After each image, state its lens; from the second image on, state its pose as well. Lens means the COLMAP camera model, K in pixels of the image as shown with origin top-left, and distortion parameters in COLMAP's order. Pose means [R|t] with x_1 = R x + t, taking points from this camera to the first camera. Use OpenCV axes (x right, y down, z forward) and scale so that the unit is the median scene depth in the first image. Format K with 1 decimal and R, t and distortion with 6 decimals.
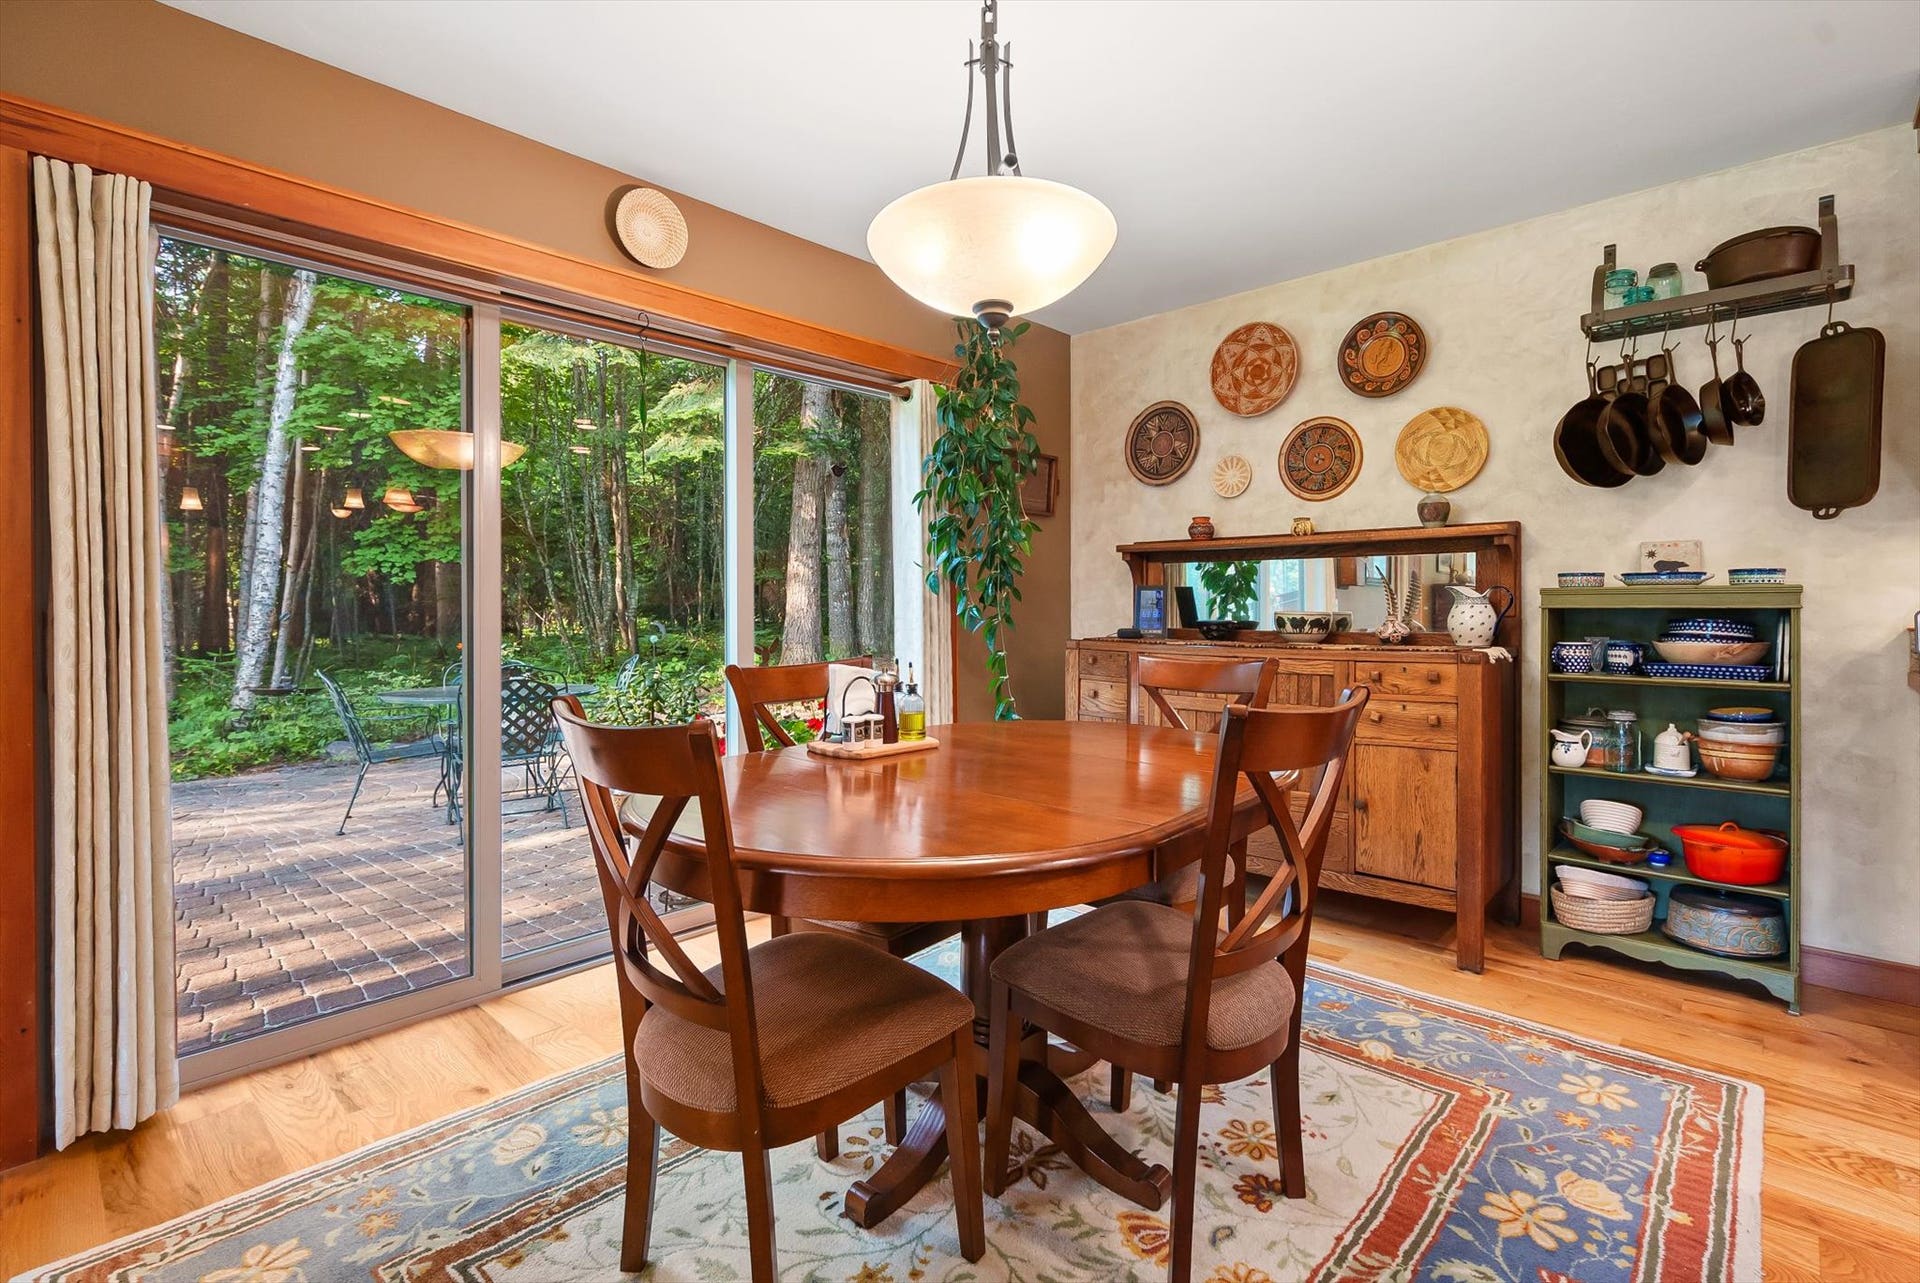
lens RADIAL K [[892.3, 0, 975.9], [0, 892.3, 606.6], [0, 0, 1]] dist [0.000437, 0.000221]
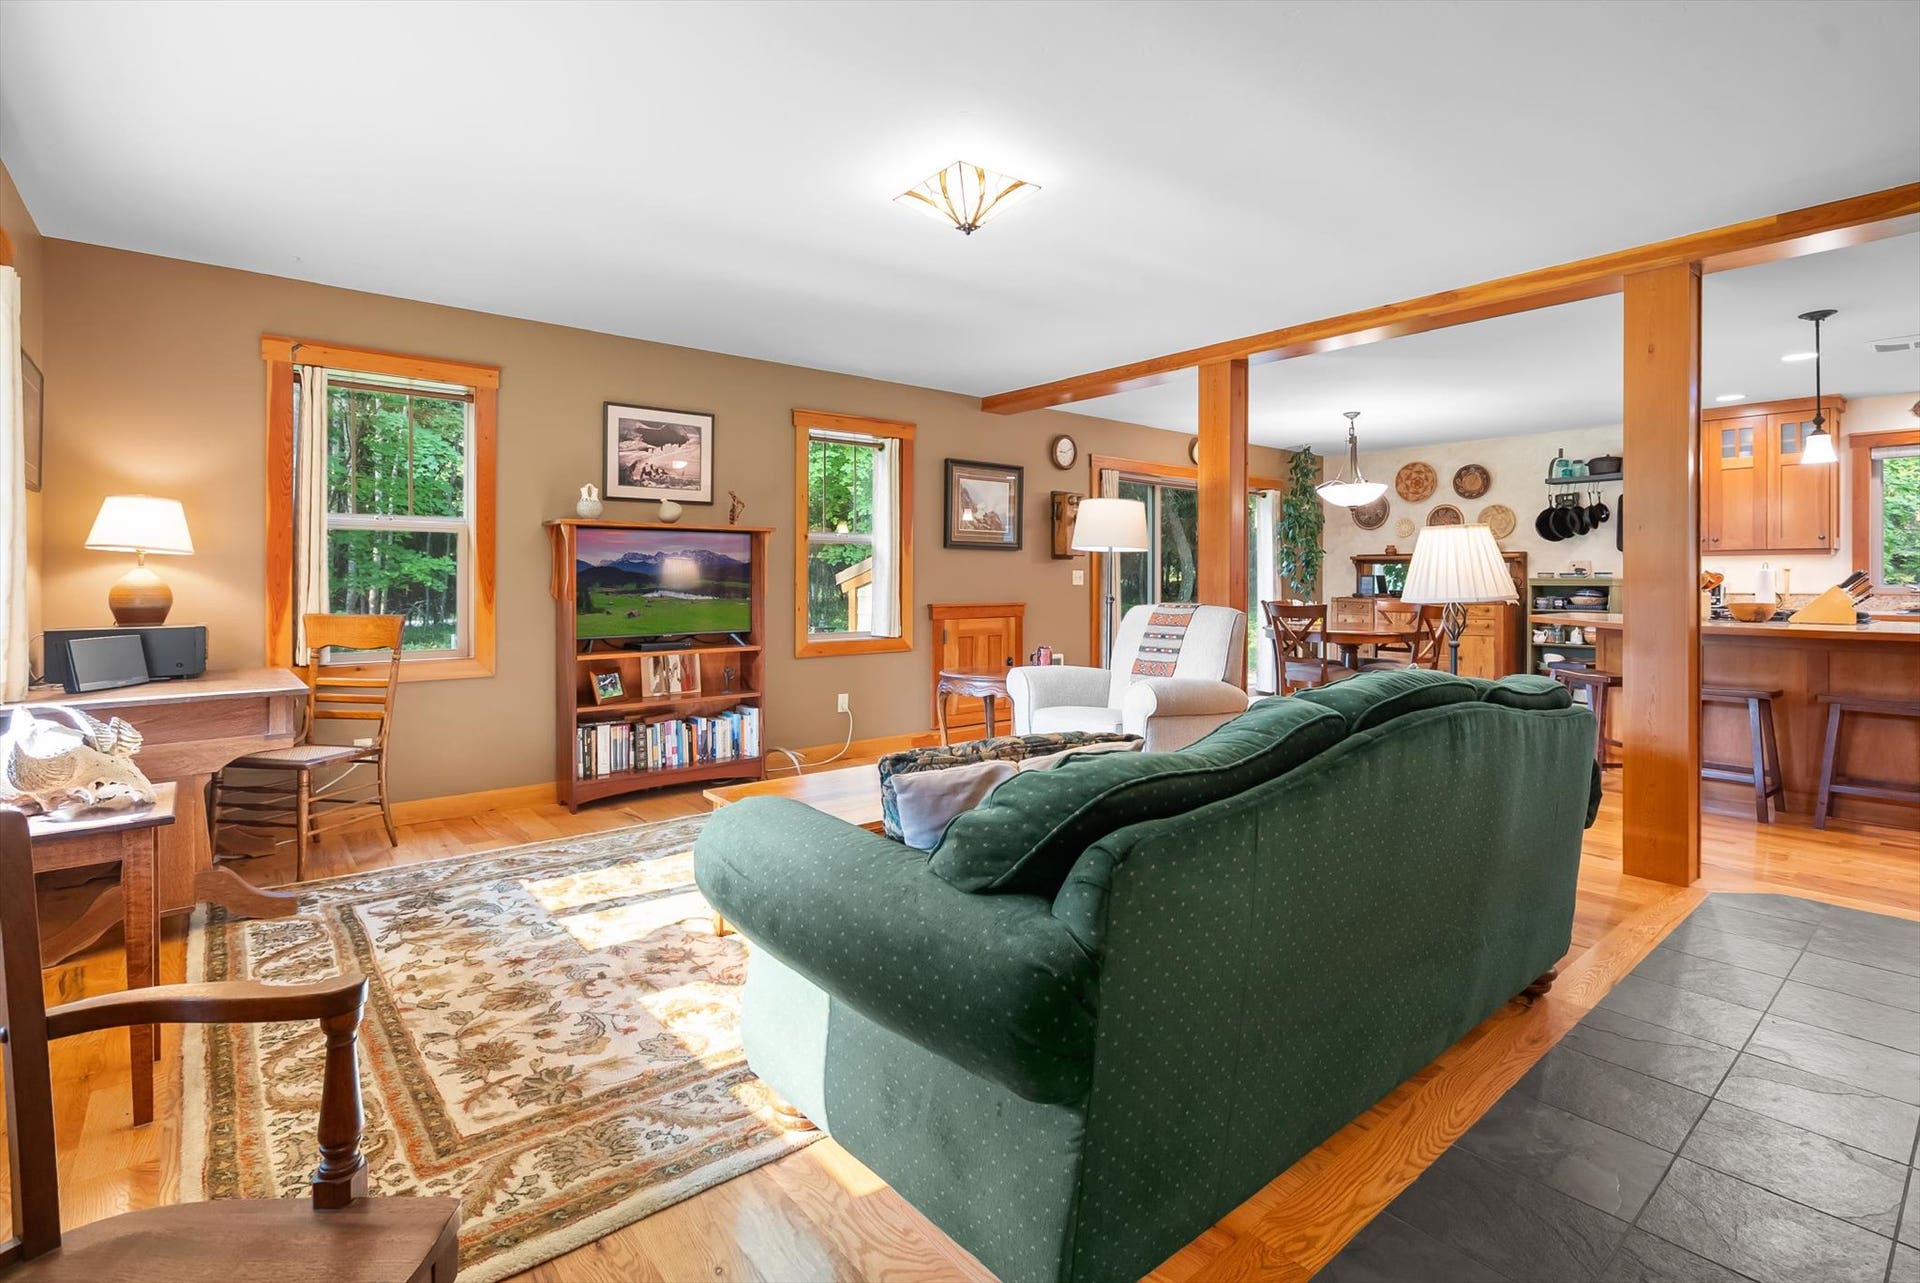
lens RADIAL K [[917.1, 0, 960.7], [0, 917.1, 587.3], [0, 0, 1]] dist [0.000039, 0.000151]
pose [[0.992493, 0.005895, -0.122160, -0.851101], [-0.004984, 0.999957, 0.007756, -0.006114], [0.122201, -0.007089, 0.992480, -2.262729]]
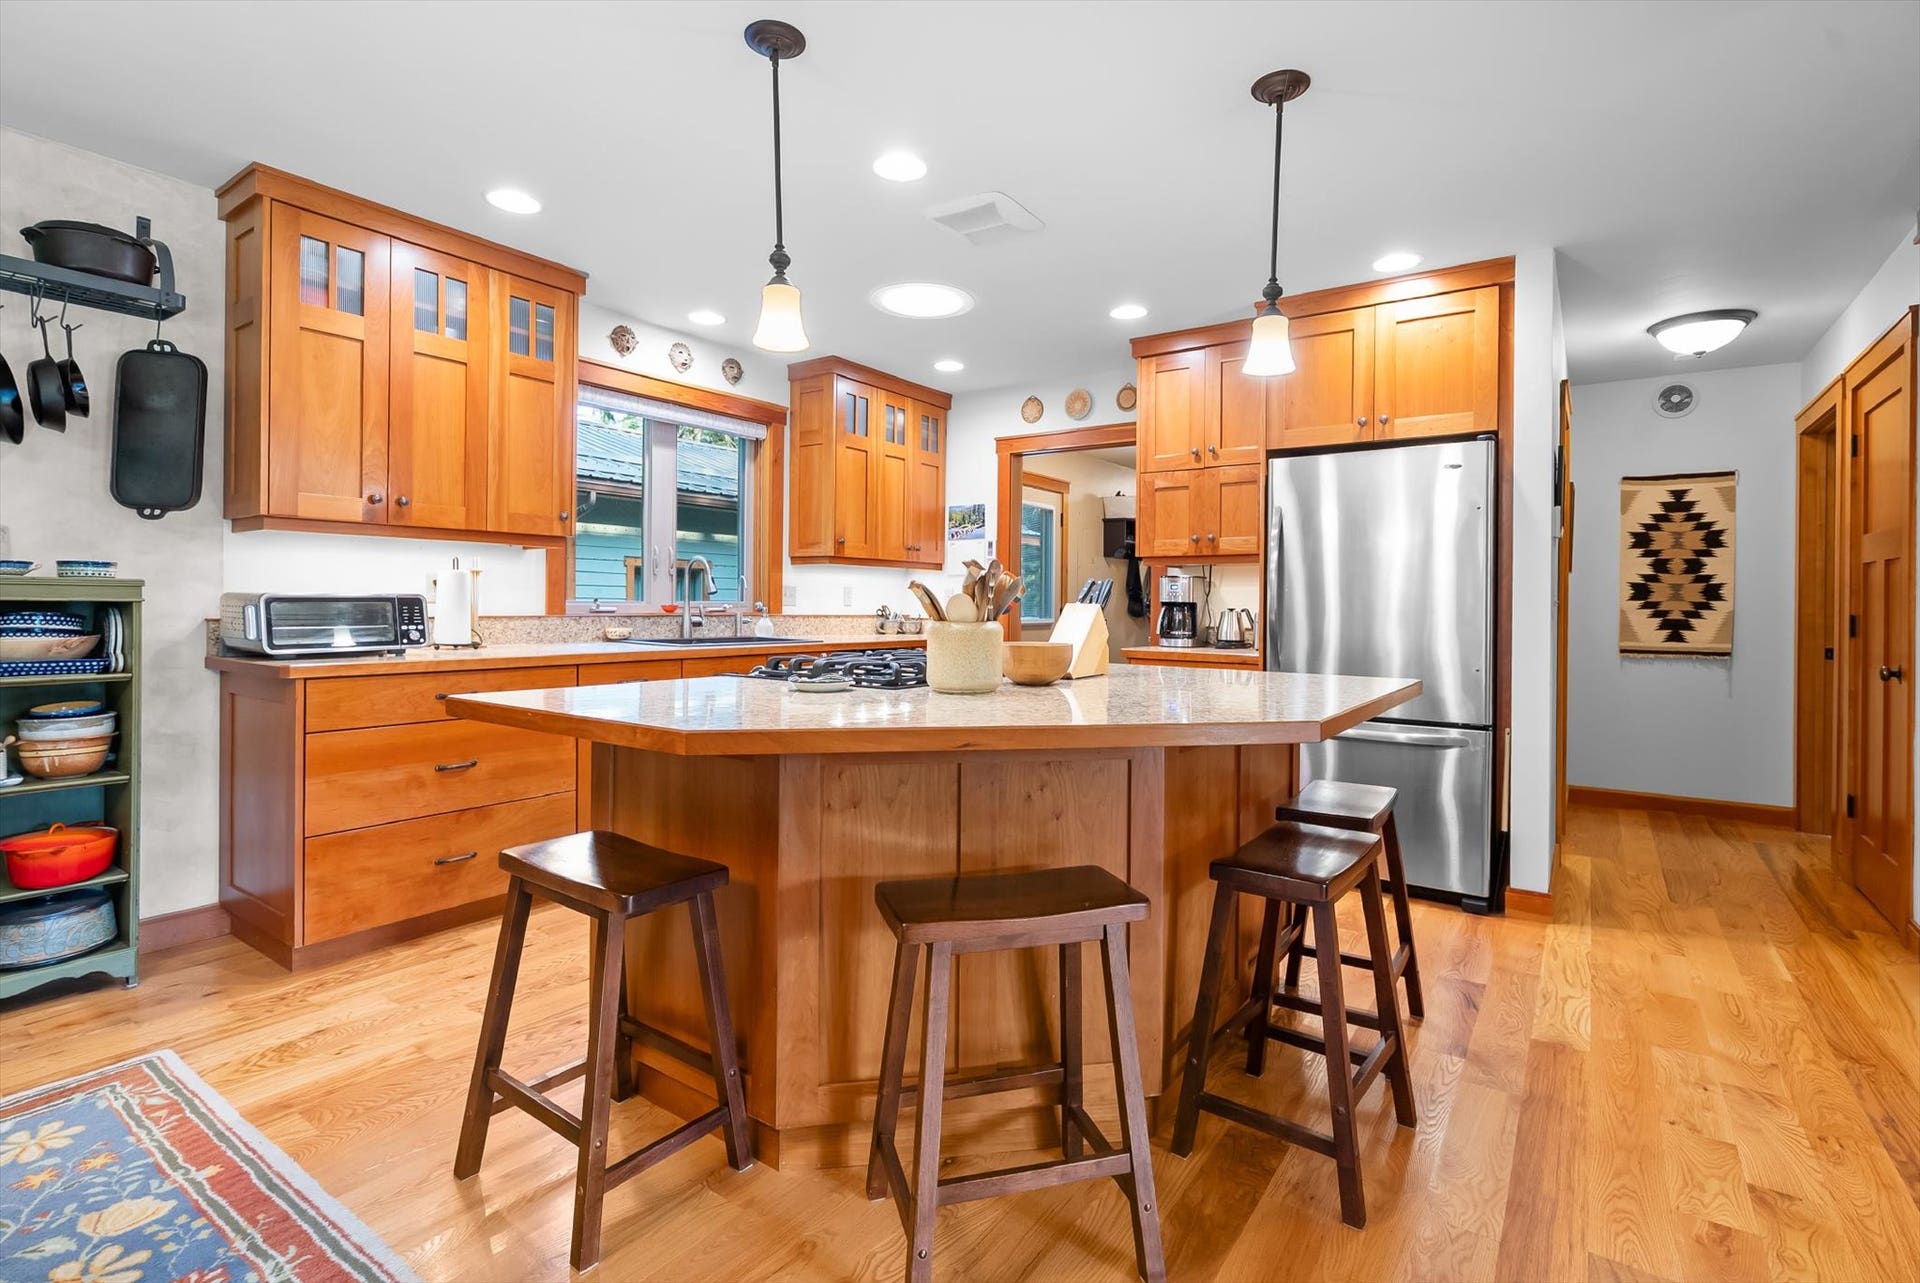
lens RADIAL K [[892.3, 0, 975.9], [0, 892.3, 606.6], [0, 0, 1]] dist [0.000437, 0.000221]
pose [[-0.139453, 0.001530, 0.990228, -0.259843], [-0.008468, 0.999960, -0.002737, 0.002521], [-0.990193, -0.008767, -0.139434, 0.162167]]
